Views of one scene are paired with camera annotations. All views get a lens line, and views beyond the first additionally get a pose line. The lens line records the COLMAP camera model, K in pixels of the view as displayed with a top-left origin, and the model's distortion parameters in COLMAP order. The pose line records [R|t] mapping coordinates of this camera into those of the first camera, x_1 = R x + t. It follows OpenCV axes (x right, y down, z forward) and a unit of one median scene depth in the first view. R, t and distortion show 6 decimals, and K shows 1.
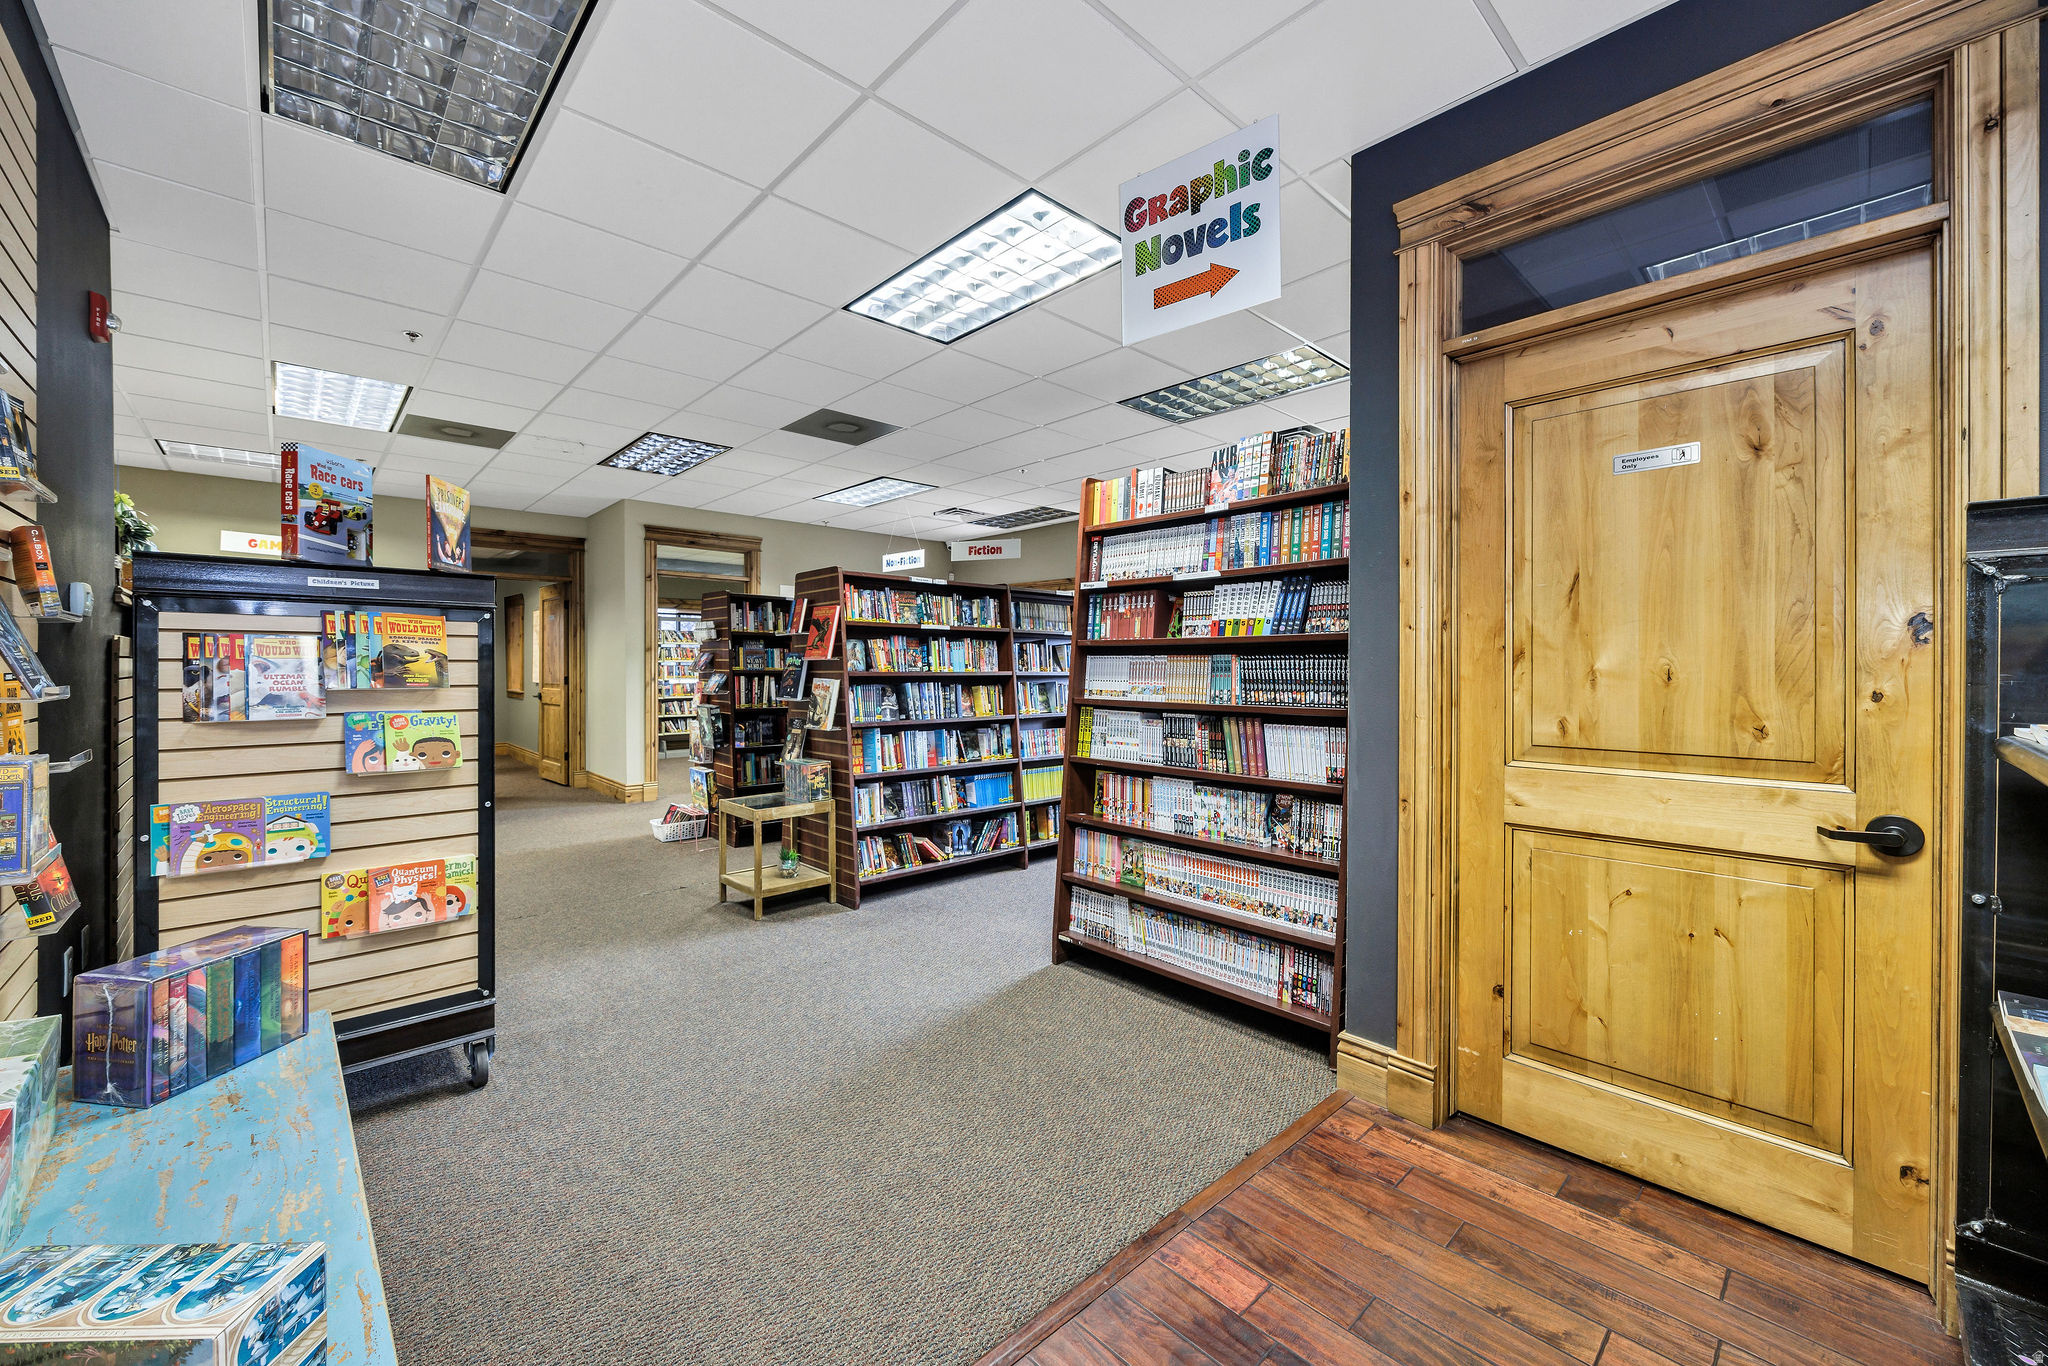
lens RADIAL K [[807.1, 0, 1030.1], [0, 807.1, 665.7], [0, 0, 1]] dist [-0.001507, -0.000211]
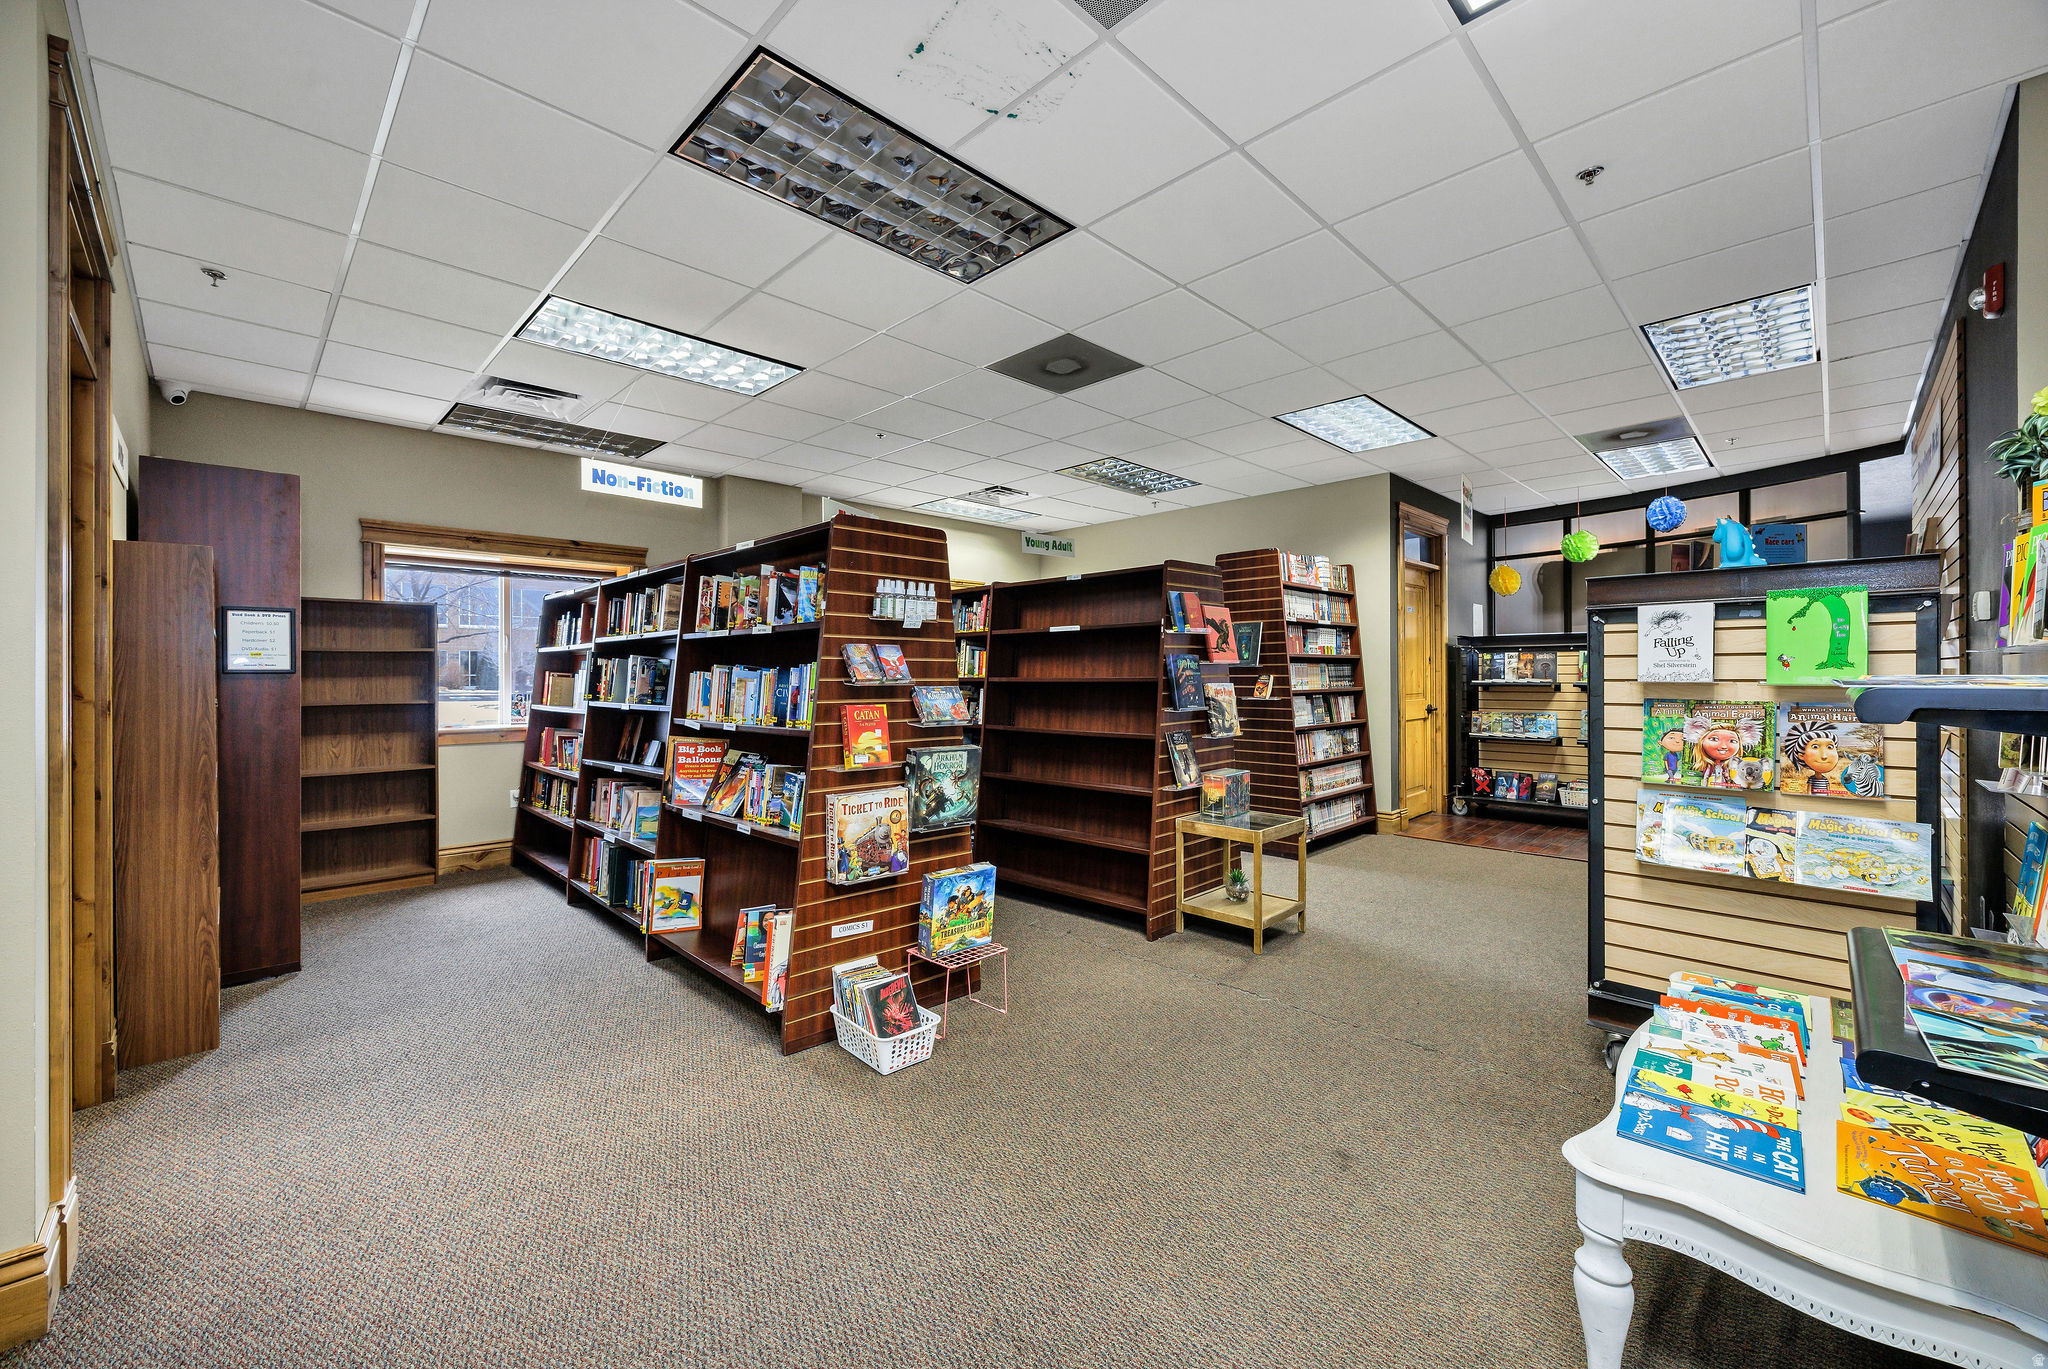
lens RADIAL K [[807.1, 0, 1030.1], [0, 807.1, 667.2], [0, 0, 1]] dist [-0.001507, -0.000211]
pose [[-0.029660, 0.005051, 0.999547, -1.002963], [0.004370, 0.999978, -0.004923, 0.000726], [-0.999550, 0.004222, -0.029682, 1.046613]]
